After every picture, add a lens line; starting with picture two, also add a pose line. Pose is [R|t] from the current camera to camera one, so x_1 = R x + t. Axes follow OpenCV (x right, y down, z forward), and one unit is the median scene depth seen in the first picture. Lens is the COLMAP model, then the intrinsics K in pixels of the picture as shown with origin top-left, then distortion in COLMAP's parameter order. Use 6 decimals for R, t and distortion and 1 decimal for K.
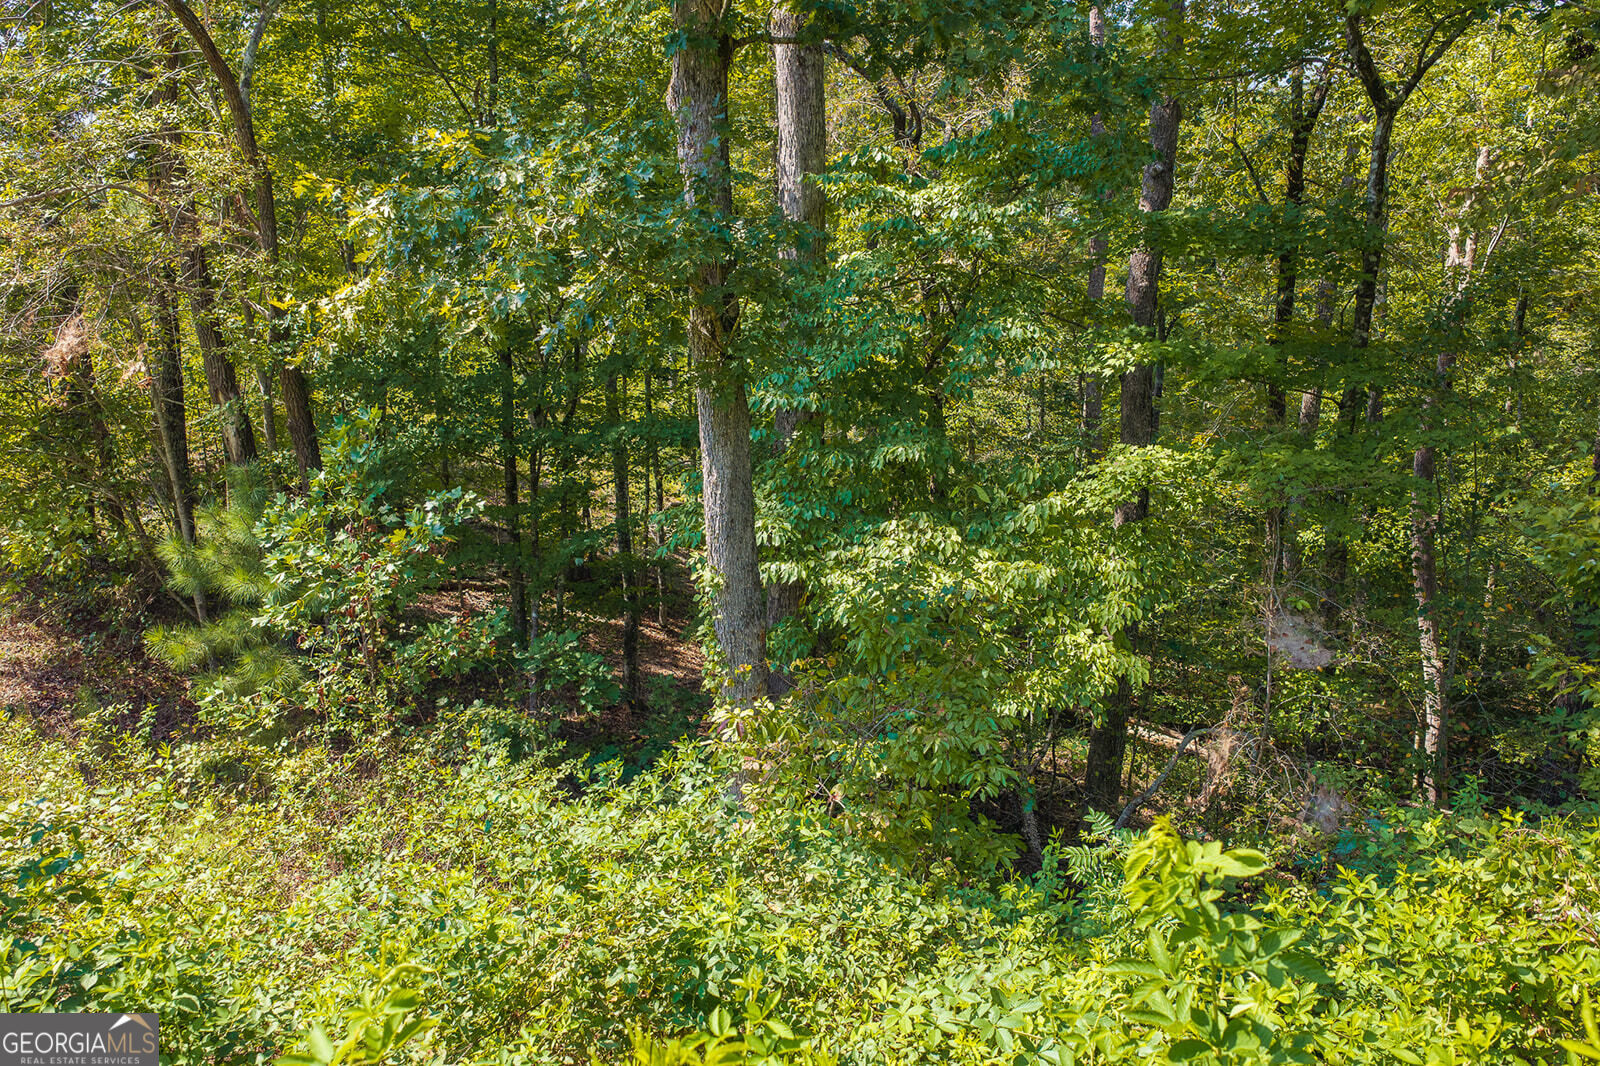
lens RADIAL K [[1293.6, 0, 800.0], [0, 1293.6, 533.0], [0, 0, 1]] dist [0.013193, 0.000725]
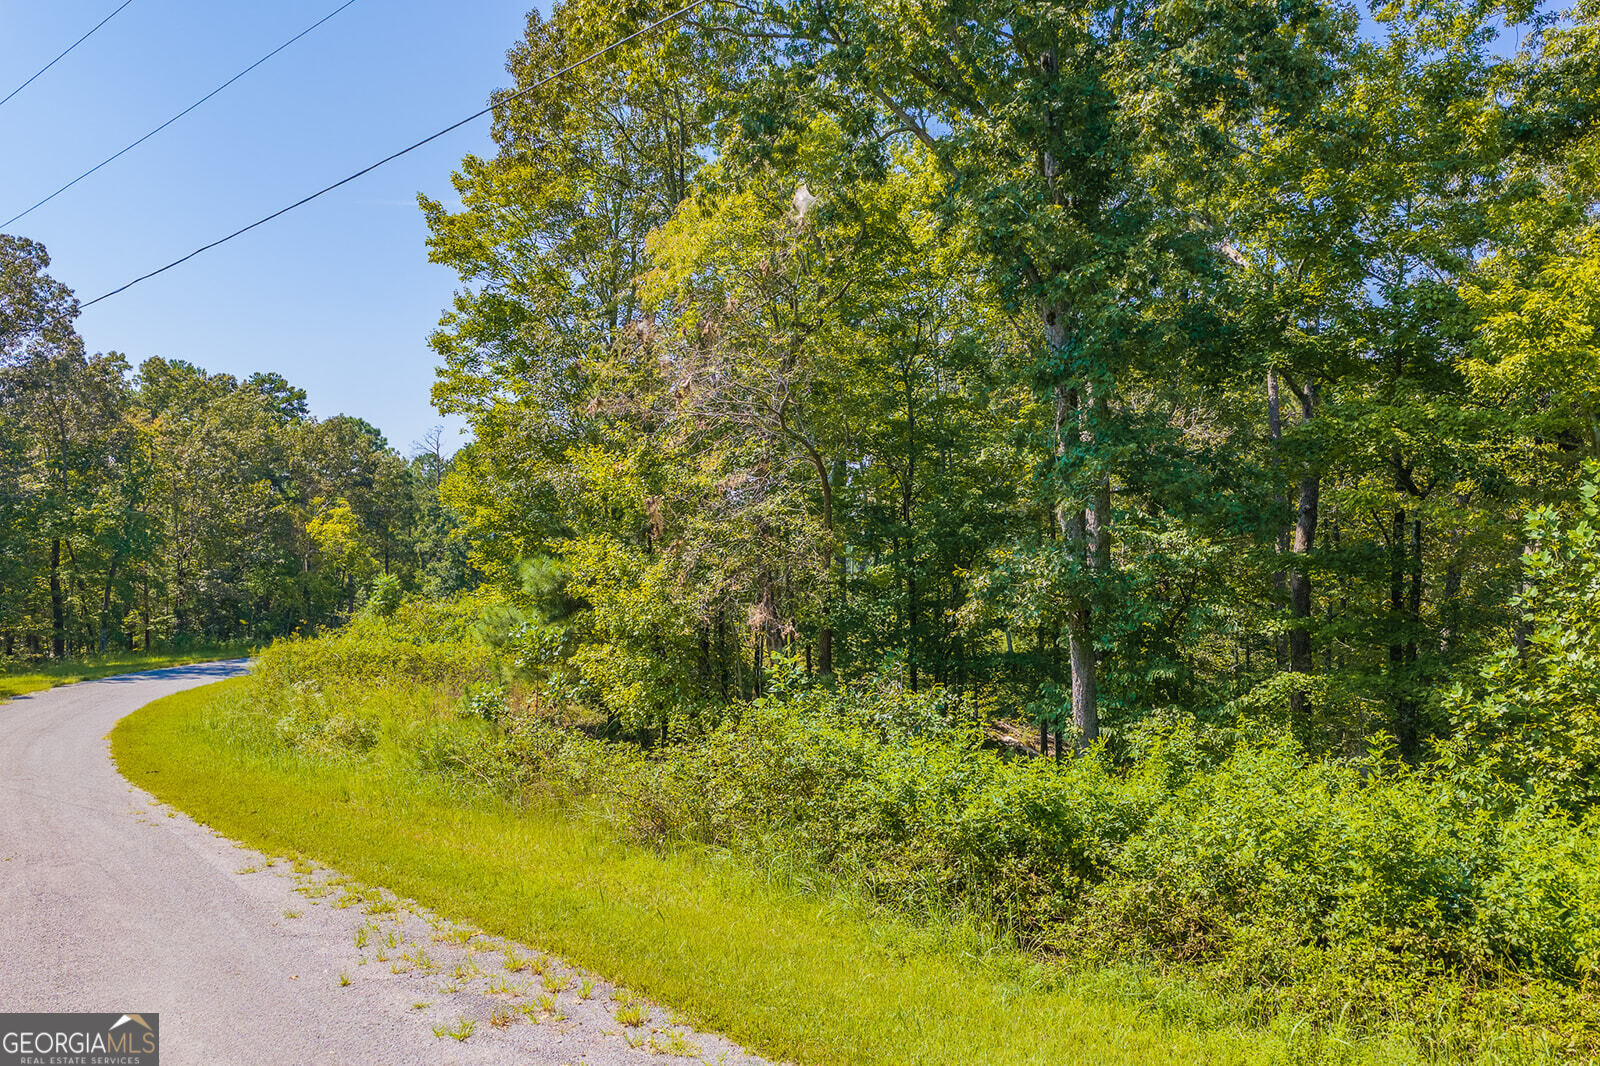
lens RADIAL K [[1293.6, 0, 800.0], [0, 1293.6, 533.0], [0, 0, 1]] dist [0.013193, 0.000725]
pose [[0.988485, -0.002848, -0.151291, -0.163931], [-0.024316, 0.983840, -0.177394, 0.088236], [0.149352, 0.179030, 0.972441, -1.011411]]
